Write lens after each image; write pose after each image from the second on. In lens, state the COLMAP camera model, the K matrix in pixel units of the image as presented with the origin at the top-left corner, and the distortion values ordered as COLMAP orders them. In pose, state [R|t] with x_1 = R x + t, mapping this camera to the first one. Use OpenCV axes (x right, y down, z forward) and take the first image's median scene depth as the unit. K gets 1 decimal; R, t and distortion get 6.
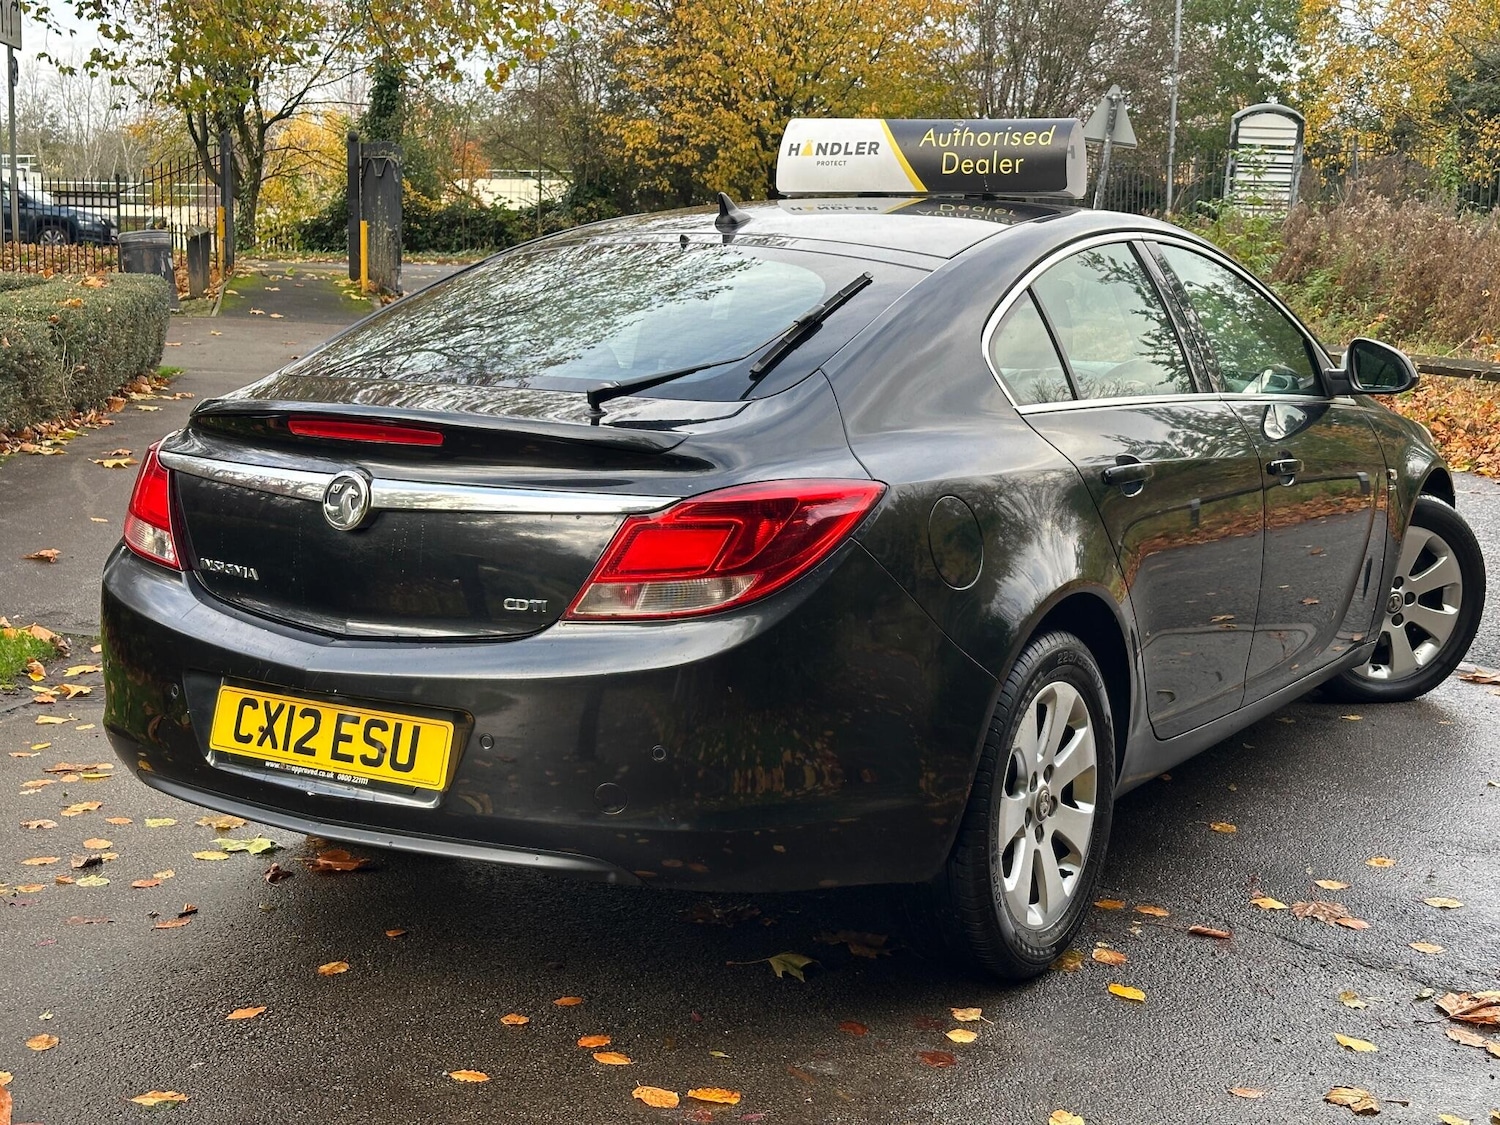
lens RADIAL K [[2020.0, 0, 742.4], [0, 2020.0, 562.5], [0, 0, 1]] dist [0.134315, -0.105200]
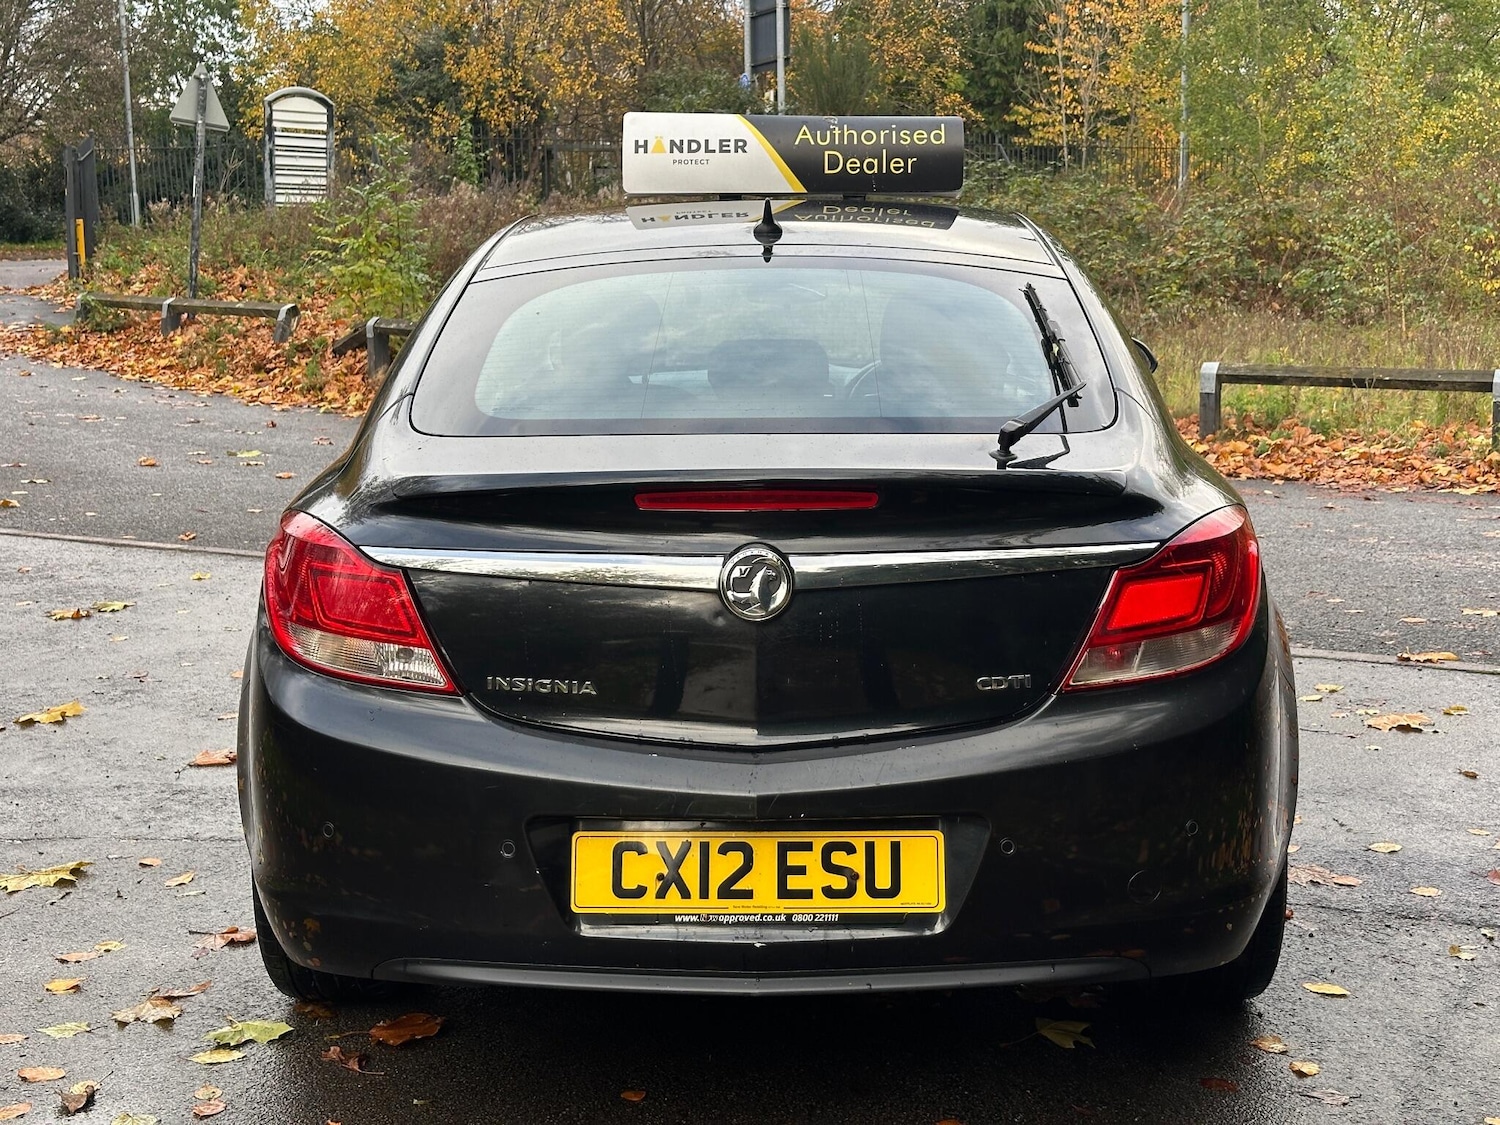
lens RADIAL K [[2057.3, 0, 750.0], [0, 2057.3, 562.5], [0, 0, 1]] dist [0.099659, -0.118839]
pose [[0.867447, -0.099326, 0.487514, -0.473220], [0.096335, 0.994857, 0.031280, -0.051708], [-0.488114, 0.019831, 0.872555, 0.212255]]
